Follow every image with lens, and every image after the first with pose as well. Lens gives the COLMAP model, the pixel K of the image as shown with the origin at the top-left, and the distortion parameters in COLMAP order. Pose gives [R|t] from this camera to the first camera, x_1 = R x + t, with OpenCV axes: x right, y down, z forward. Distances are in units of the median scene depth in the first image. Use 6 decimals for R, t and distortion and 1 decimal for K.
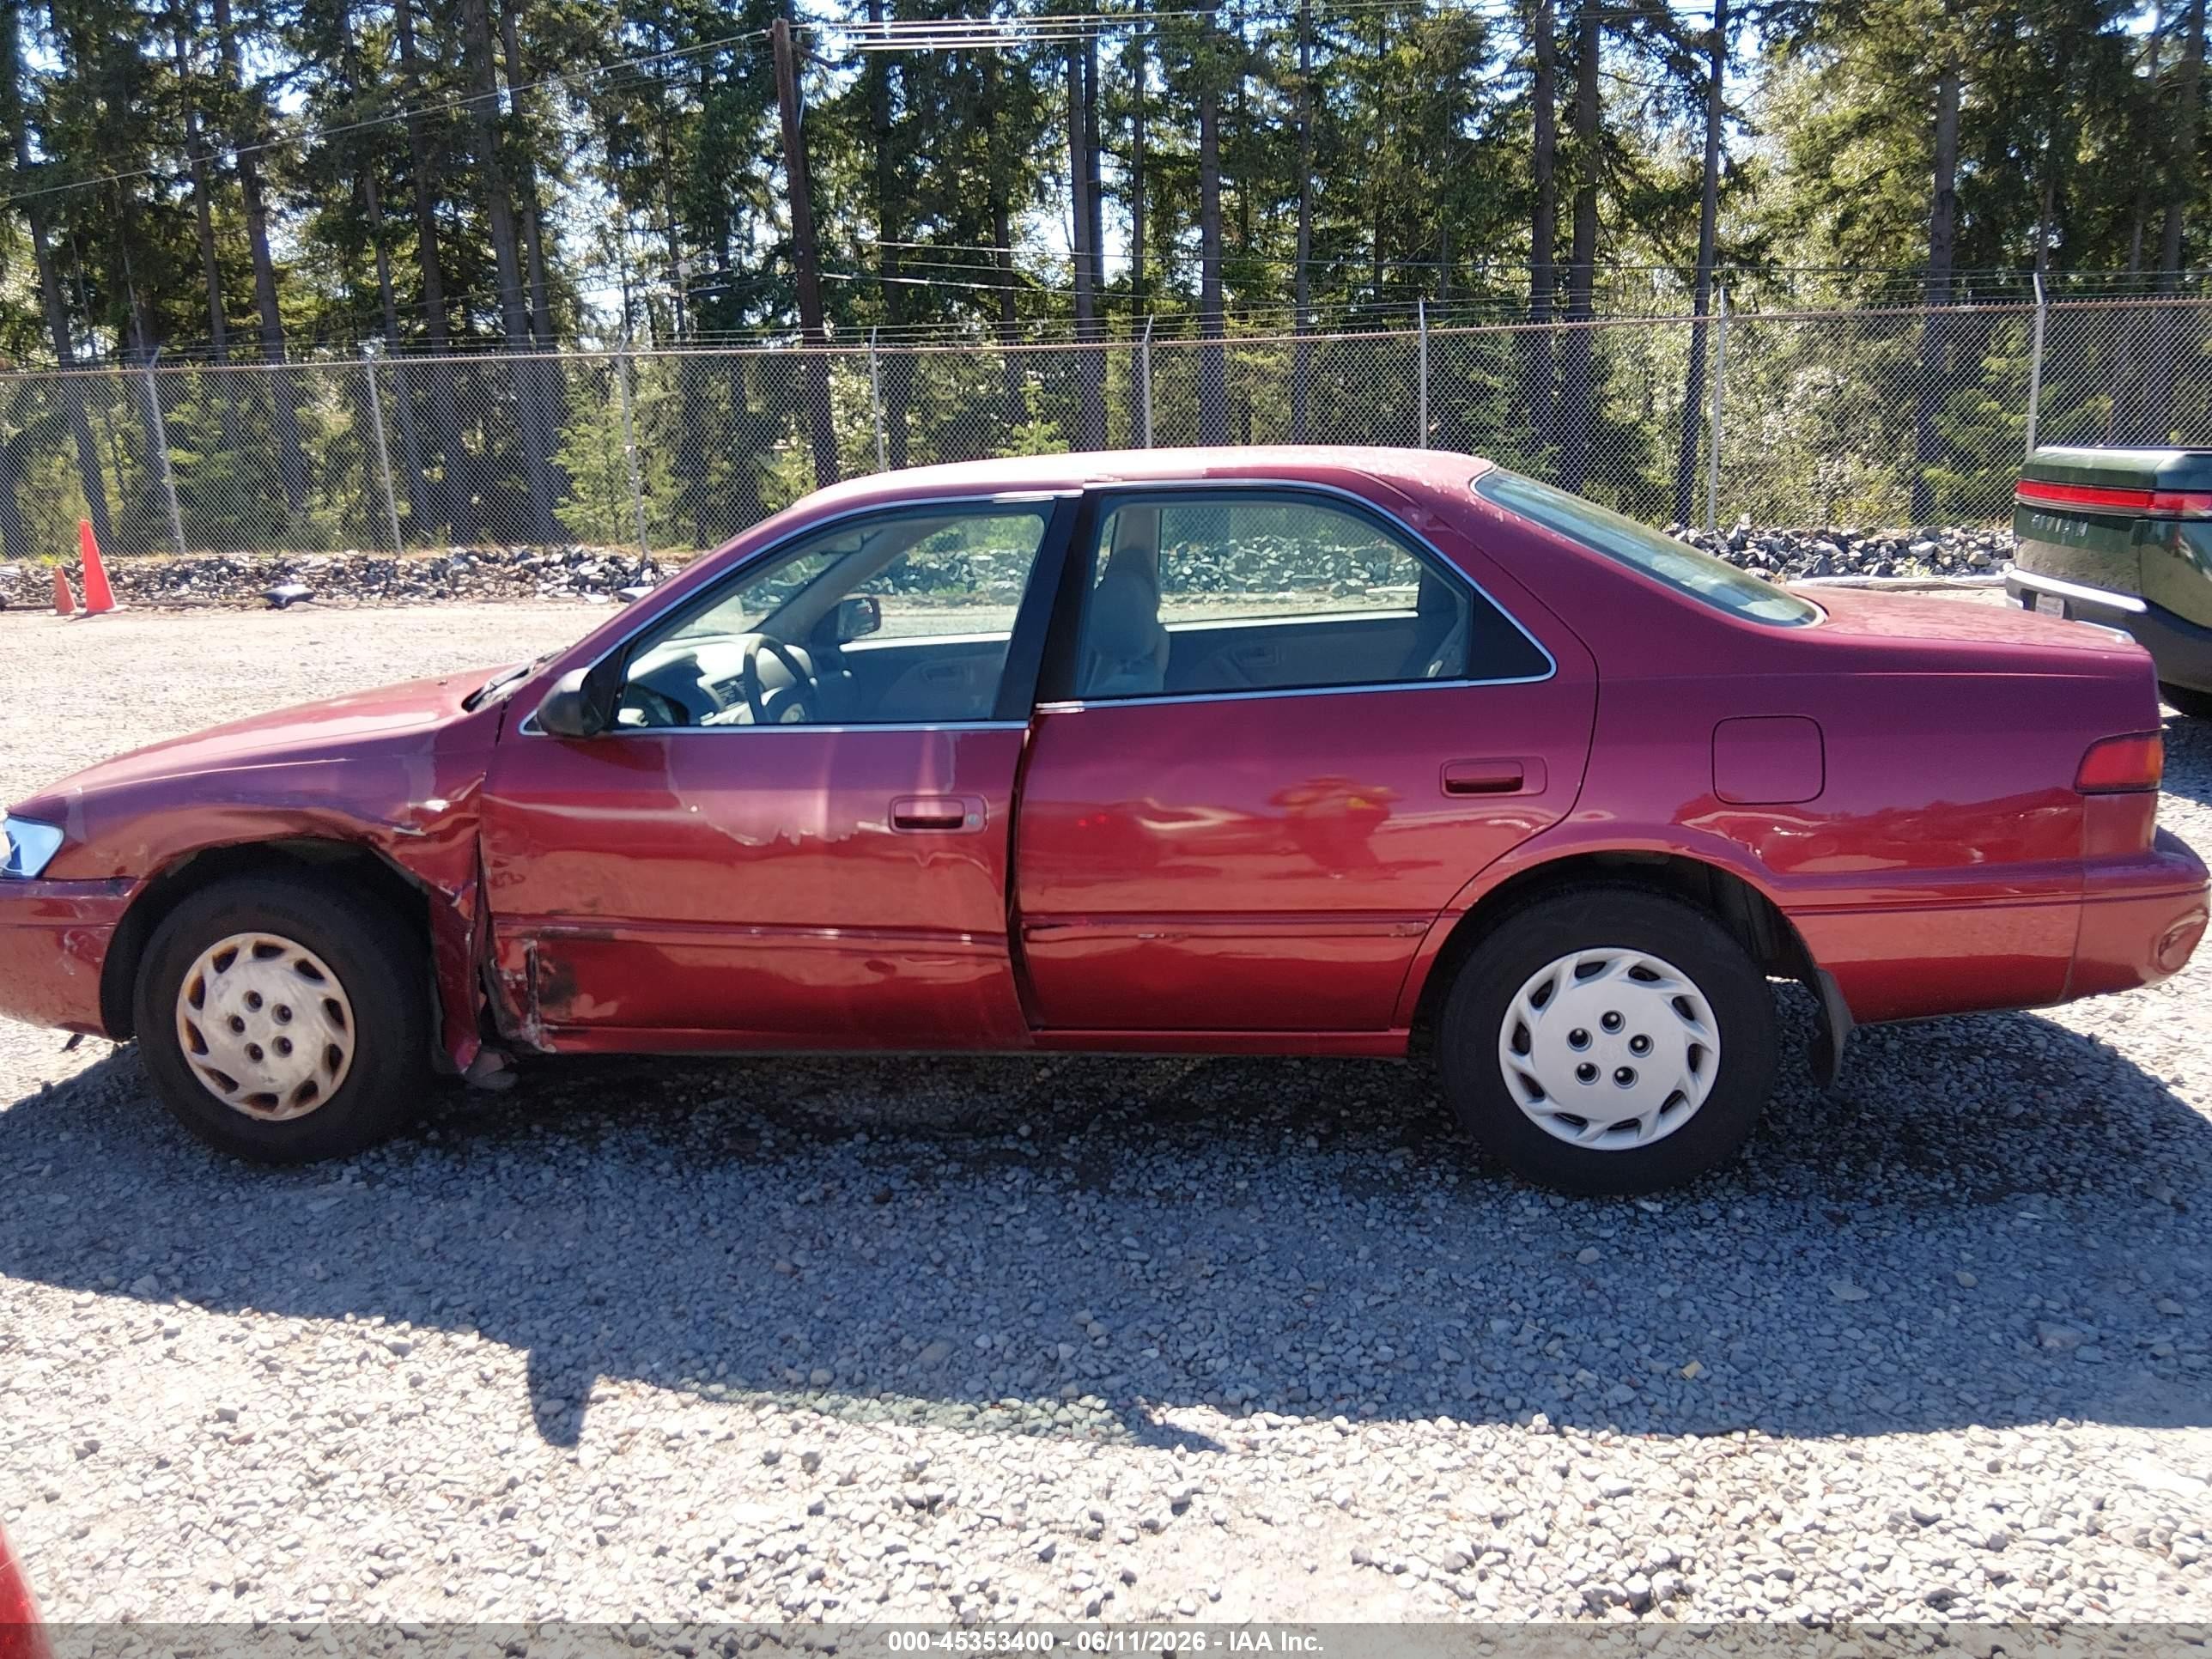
lens RADIAL K [[1705.3, 0, 1106.0], [0, 1705.3, 829.5], [0, 0, 1]] dist [0.153603, -0.321988]
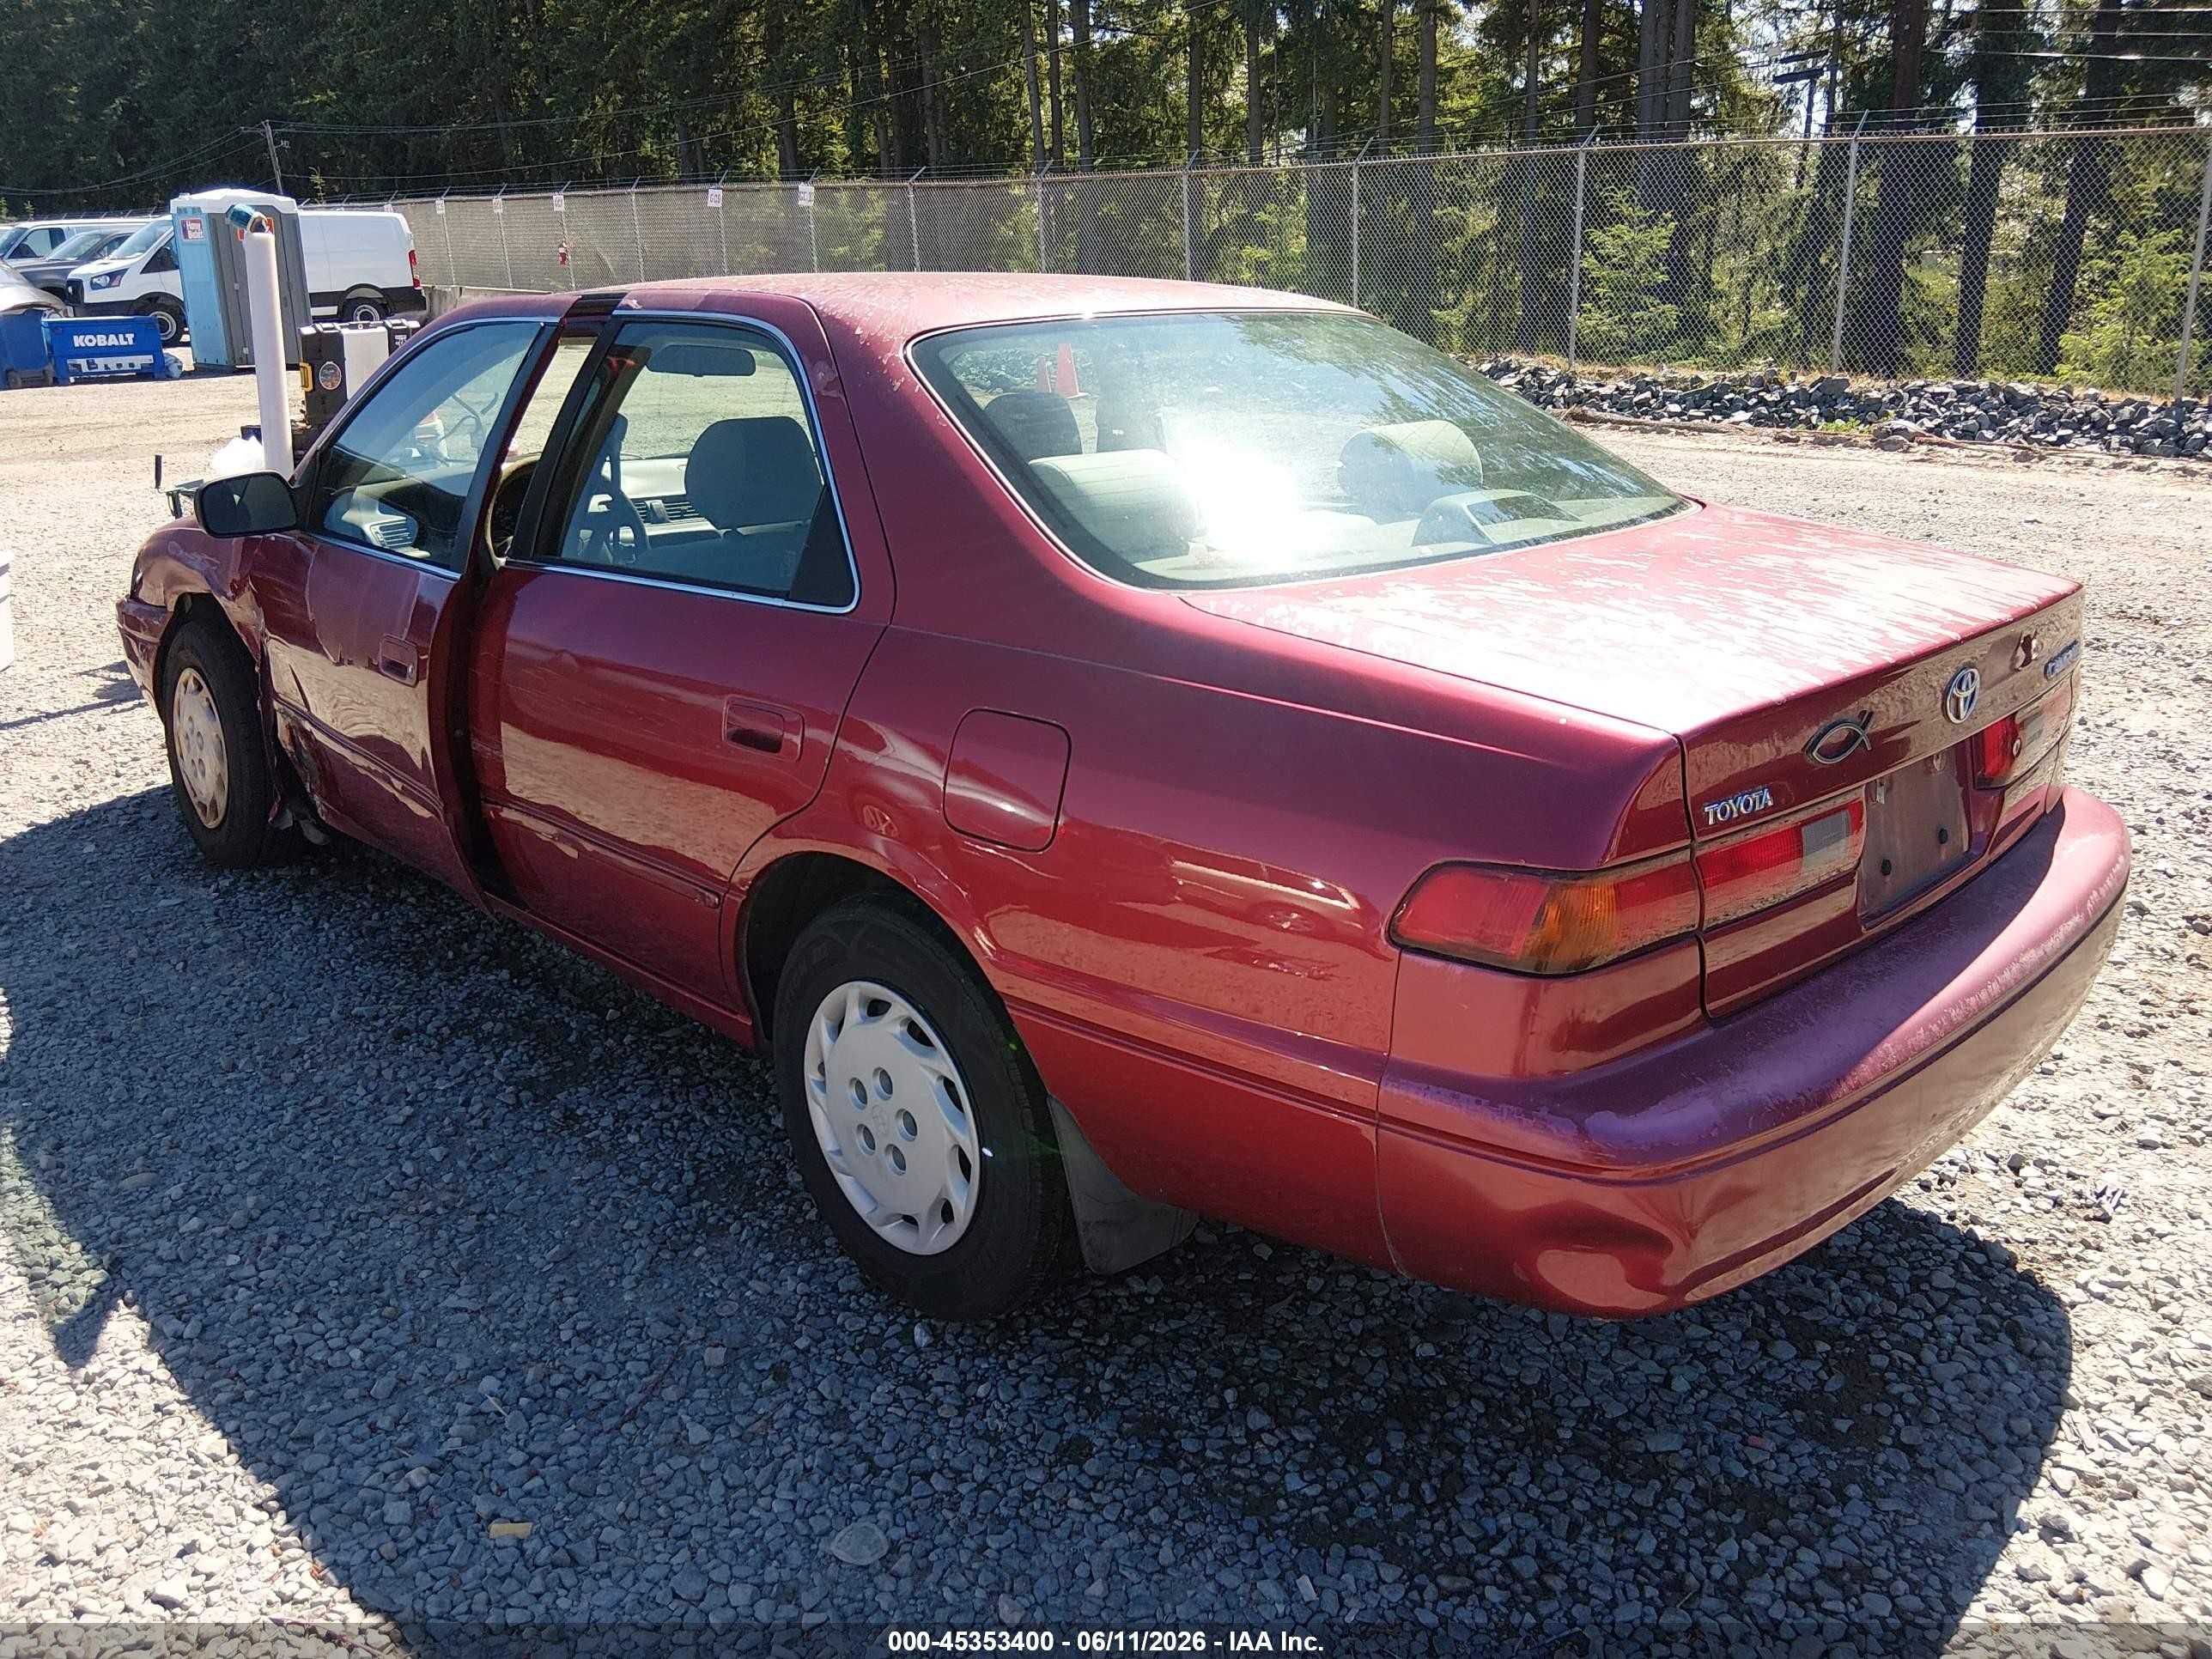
lens RADIAL K [[1688.3, 0, 1106.0], [0, 1688.3, 829.5], [0, 0, 1]] dist [0.089930, -0.141693]
pose [[0.778992, 0.218431, -0.587758, 0.729052], [-0.151772, 0.975173, 0.161254, -0.120814], [0.608388, -0.036410, 0.792804, 0.452035]]
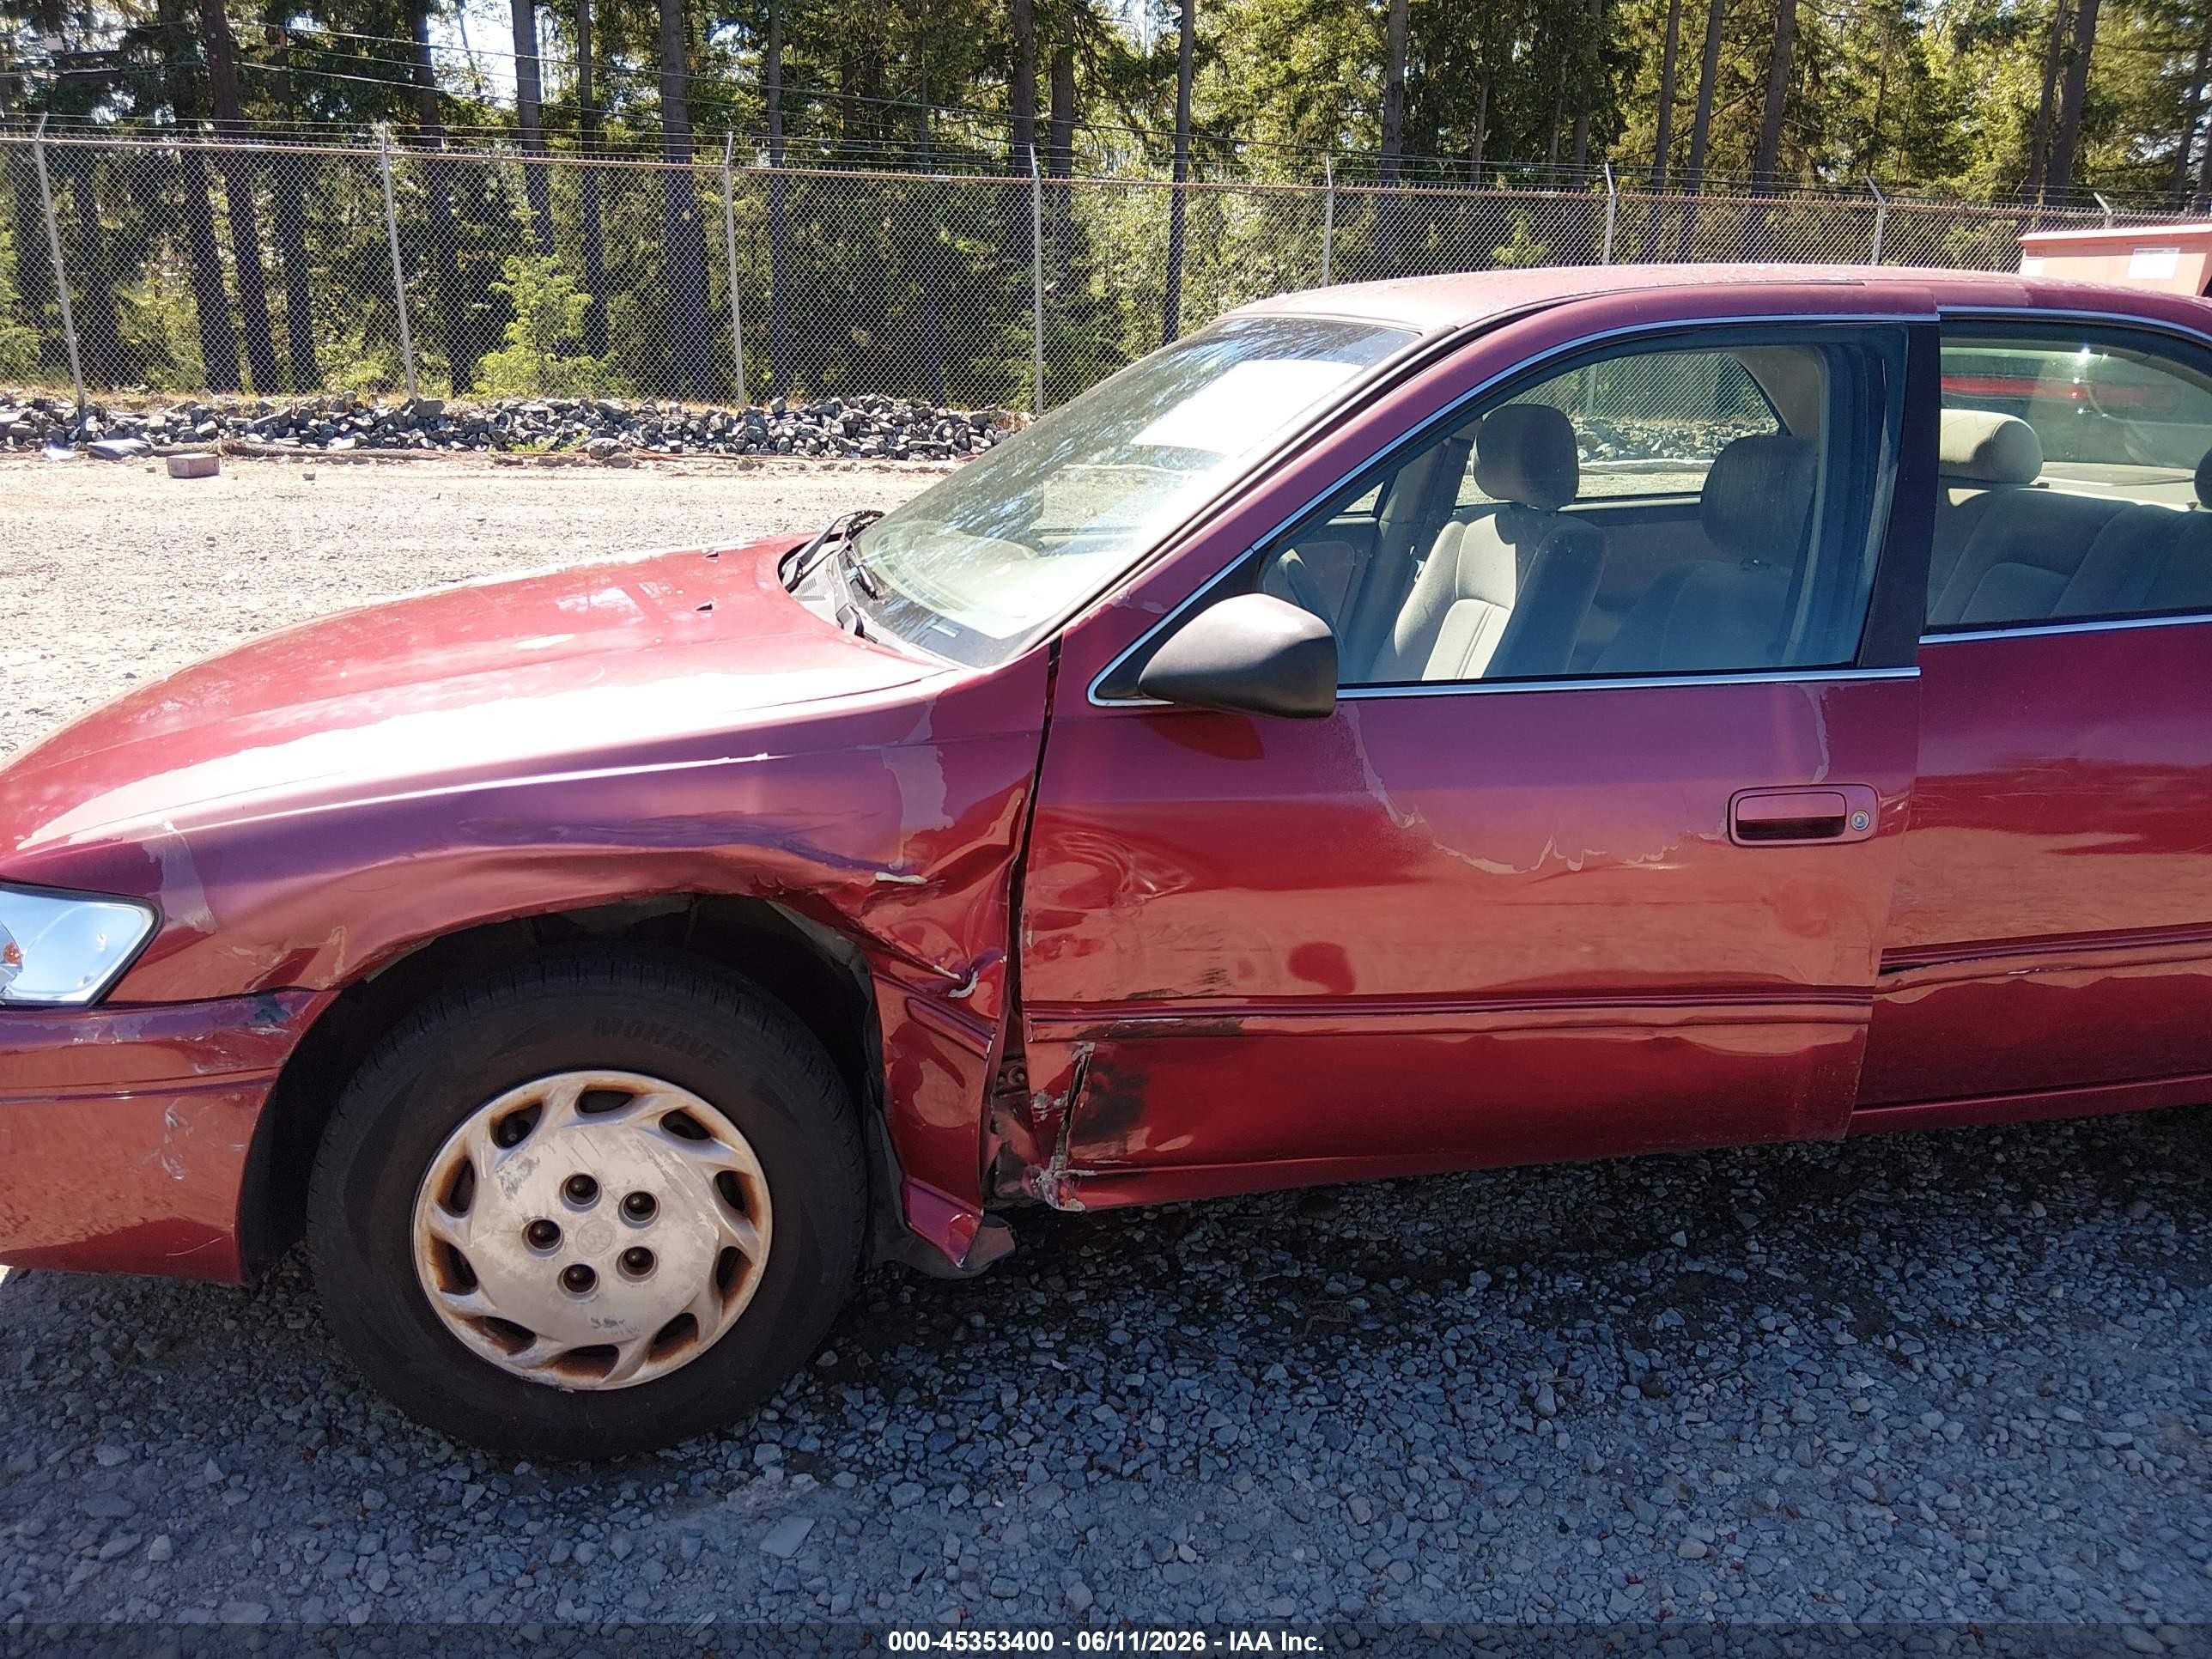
lens RADIAL K [[1740.1, 0, 1152.9], [0, 1740.1, 827.1], [0, 0, 1]] dist [0.039662, -0.100983]
pose [[0.935540, -0.053364, 0.349166, -0.501326], [0.028609, 0.996722, 0.075676, -0.054574], [-0.352060, -0.060809, 0.934000, 0.410366]]
